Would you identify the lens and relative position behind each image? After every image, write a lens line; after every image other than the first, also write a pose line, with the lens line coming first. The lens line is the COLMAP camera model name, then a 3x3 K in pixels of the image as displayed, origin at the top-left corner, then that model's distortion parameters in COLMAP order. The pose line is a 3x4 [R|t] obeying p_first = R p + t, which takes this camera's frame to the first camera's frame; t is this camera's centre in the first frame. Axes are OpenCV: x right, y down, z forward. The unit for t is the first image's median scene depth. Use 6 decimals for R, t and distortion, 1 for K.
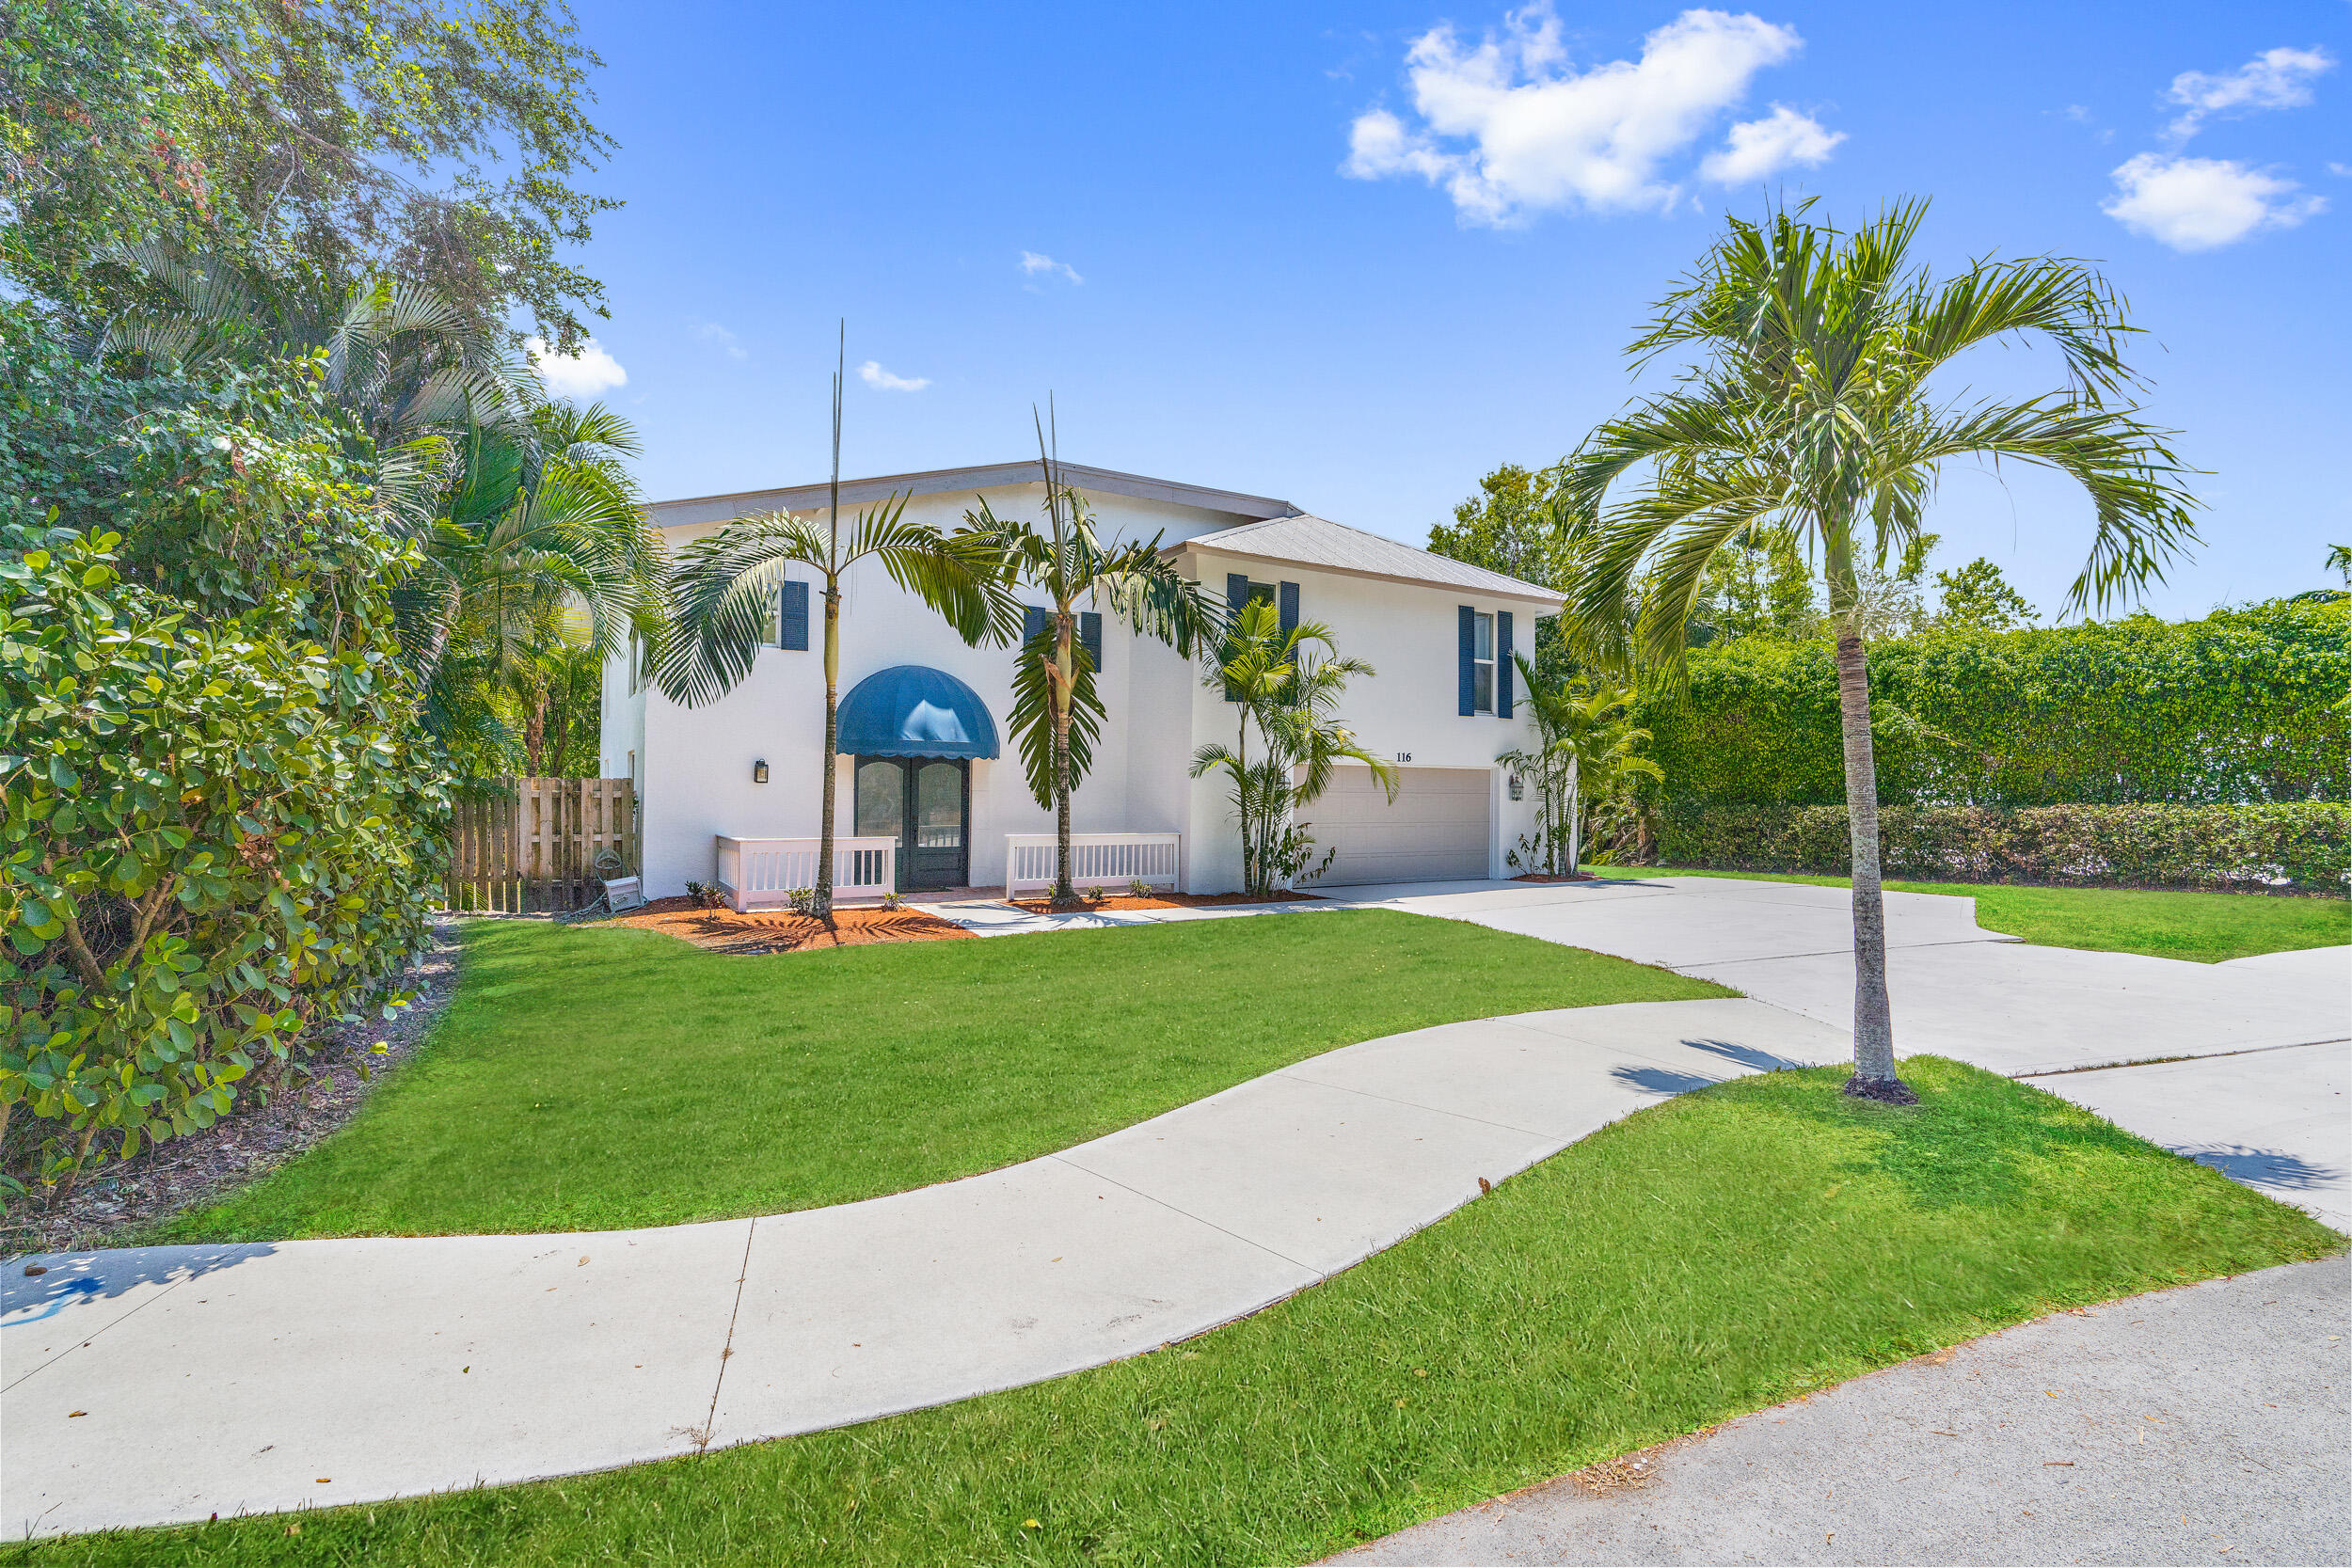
lens RADIAL K [[1067.7, 0, 1176.0], [0, 1067.7, 784.0], [0, 0, 1]] dist [-0.011541, 0.003444]
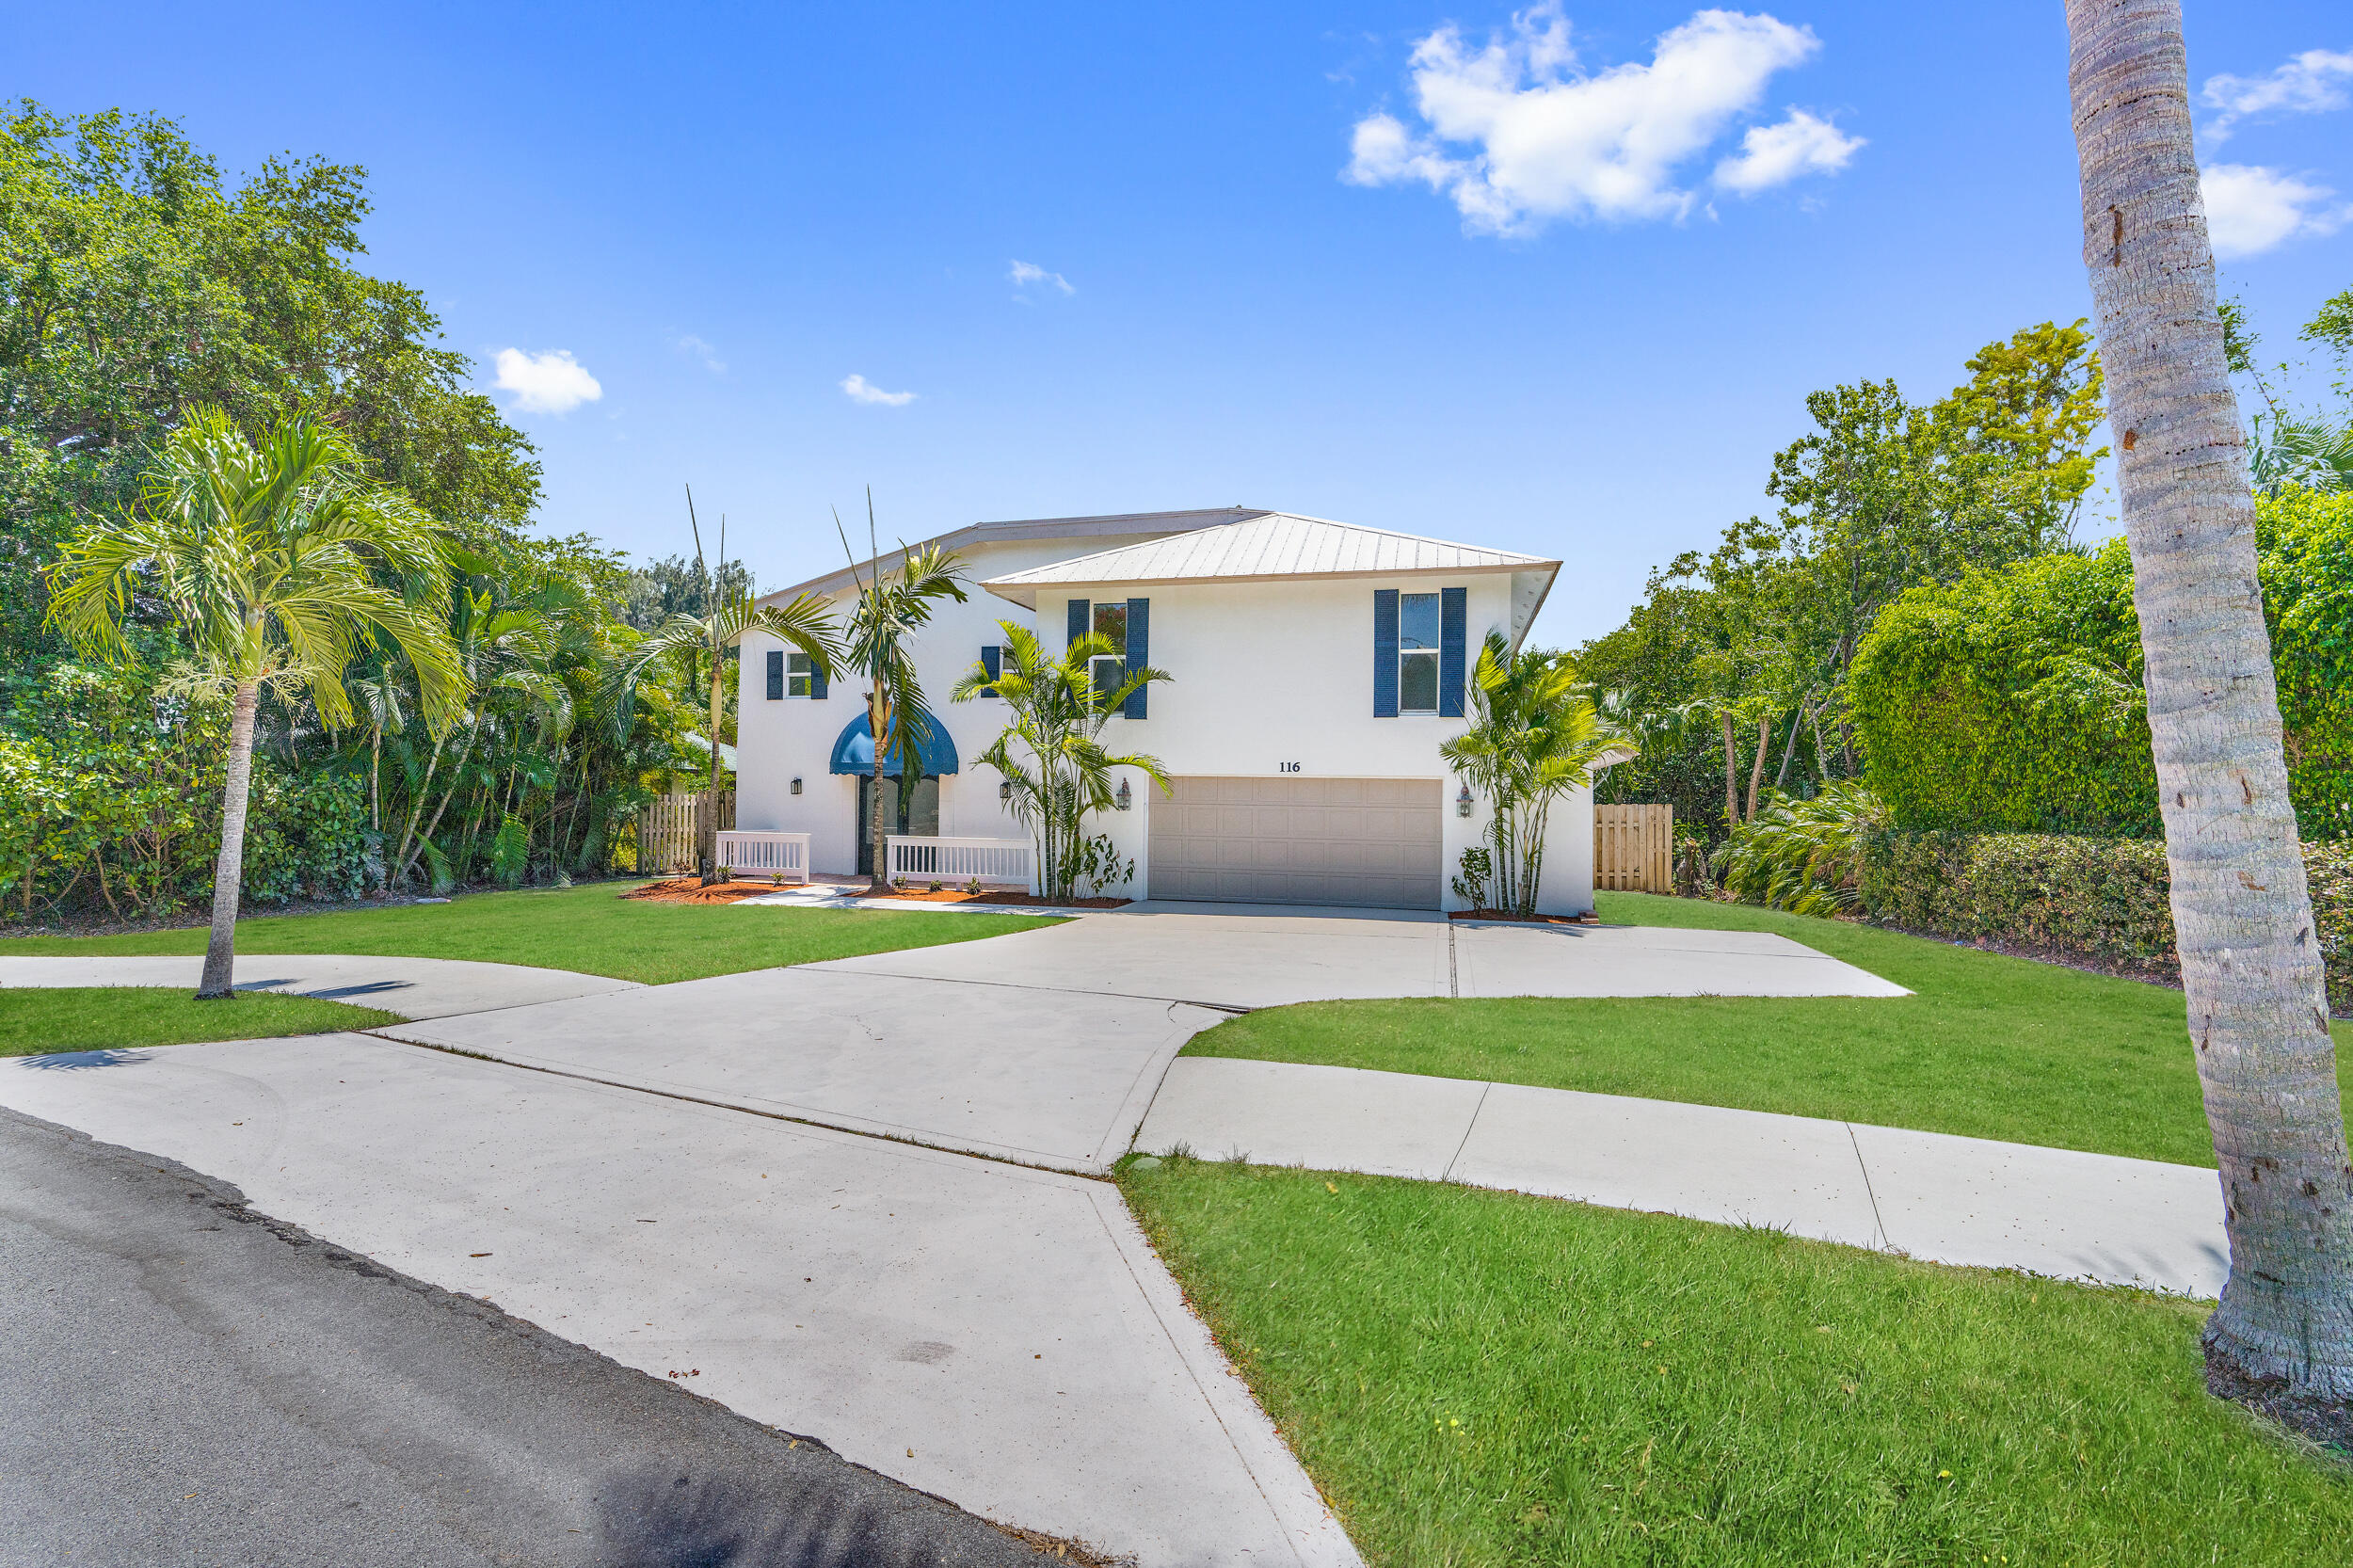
lens RADIAL K [[1068.2, 0, 1176.5], [0, 1068.2, 784.0], [0, 0, 1]] dist [-0.011541, 0.003444]
pose [[0.712719, -0.003690, -0.701440, 0.766096], [0.001734, 0.999992, -0.003499, -0.007164], [0.701447, 0.001277, 0.712720, 0.266074]]
